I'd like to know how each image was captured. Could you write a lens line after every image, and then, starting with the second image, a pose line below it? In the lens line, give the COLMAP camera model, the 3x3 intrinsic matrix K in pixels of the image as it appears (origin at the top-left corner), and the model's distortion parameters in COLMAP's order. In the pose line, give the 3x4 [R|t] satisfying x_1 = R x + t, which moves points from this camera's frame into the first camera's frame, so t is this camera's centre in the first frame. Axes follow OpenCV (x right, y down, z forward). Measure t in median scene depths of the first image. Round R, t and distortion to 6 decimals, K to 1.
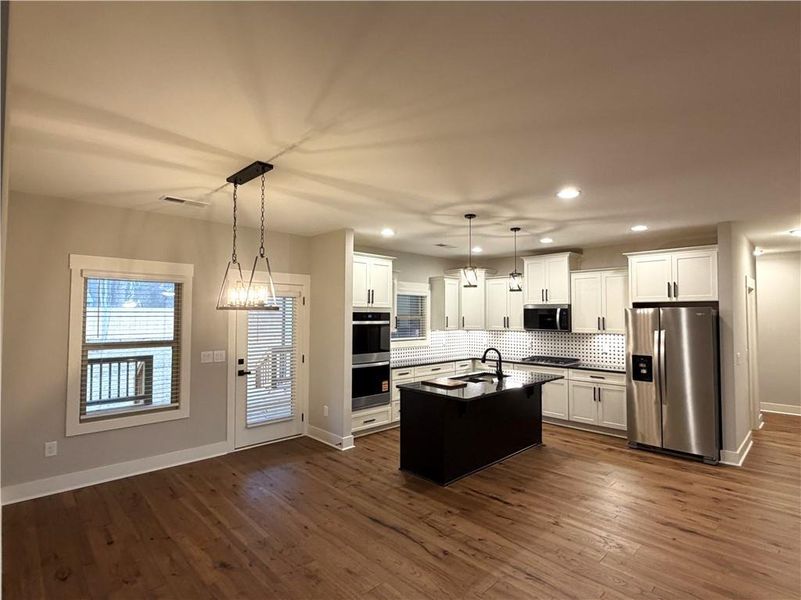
lens RADIAL K [[419.6, 0, 404.6], [0, 419.6, 299.5], [0, 0, 1]] dist [0.000422, -0.000048]
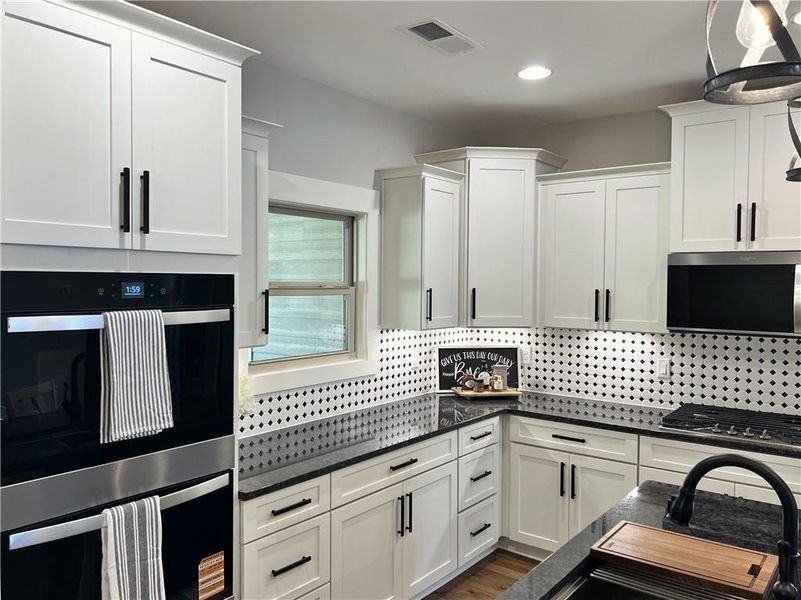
lens RADIAL K [[624.6, 0, 390.4], [0, 624.6, 299.2], [0, 0, 1]] dist [0.035287, -0.002619]
pose [[0.992195, 0.000119, 0.124695, 0.011632], [-0.008470, 0.997754, 0.066446, 0.021536], [-0.124407, -0.066983, 0.989968, 0.671946]]
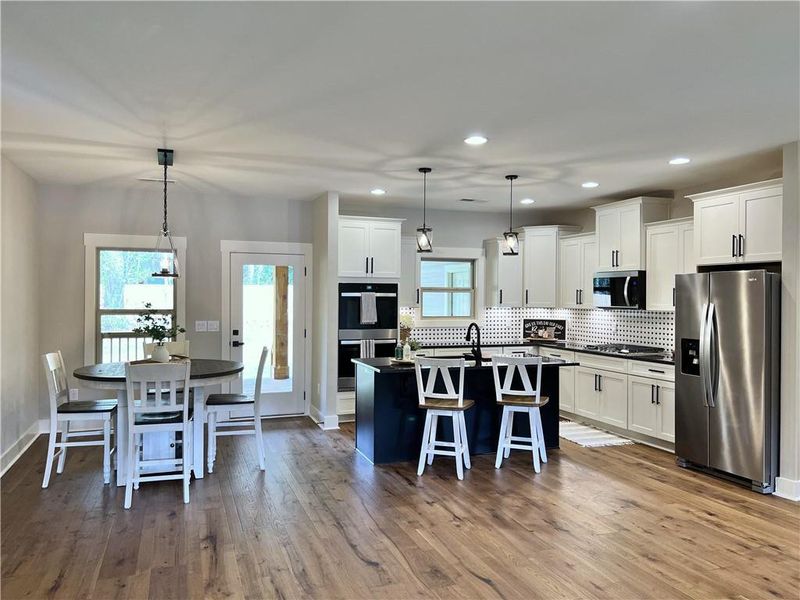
lens RADIAL K [[623.8, 0, 390.0], [0, 623.8, 299.2], [0, 0, 1]] dist [0.035287, -0.002619]
pose [[0.904765, 0.002959, -0.425900, 0.530260], [0.013546, 0.999270, 0.035719, 0.018278], [0.425695, -0.038086, 0.904065, -0.171111]]
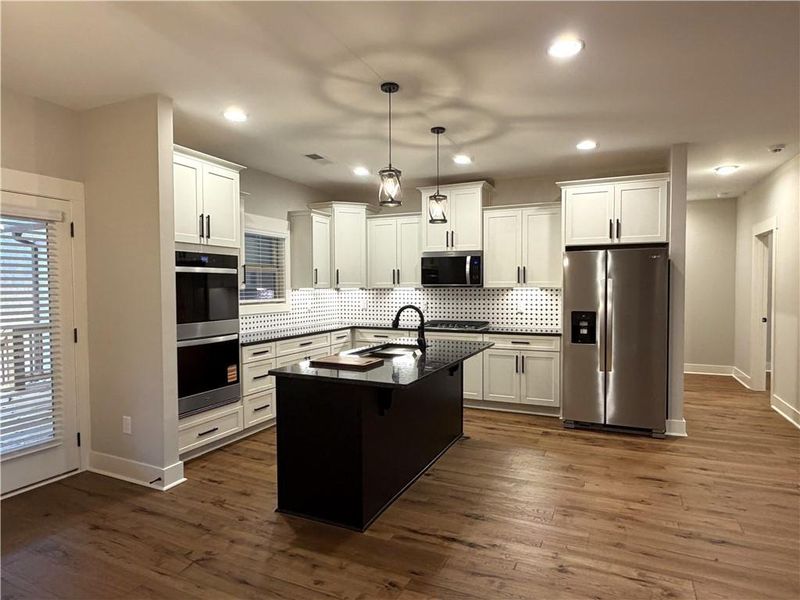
lens RADIAL K [[476.4, 0, 400.4], [0, 476.4, 303.5], [0, 0, 1]] dist [0.000888, 0.000579]
pose [[0.933188, -0.019660, 0.358849, -0.069009], [-0.006628, 0.997391, 0.071879, 0.052701], [-0.359326, -0.069455, 0.930624, 0.273709]]
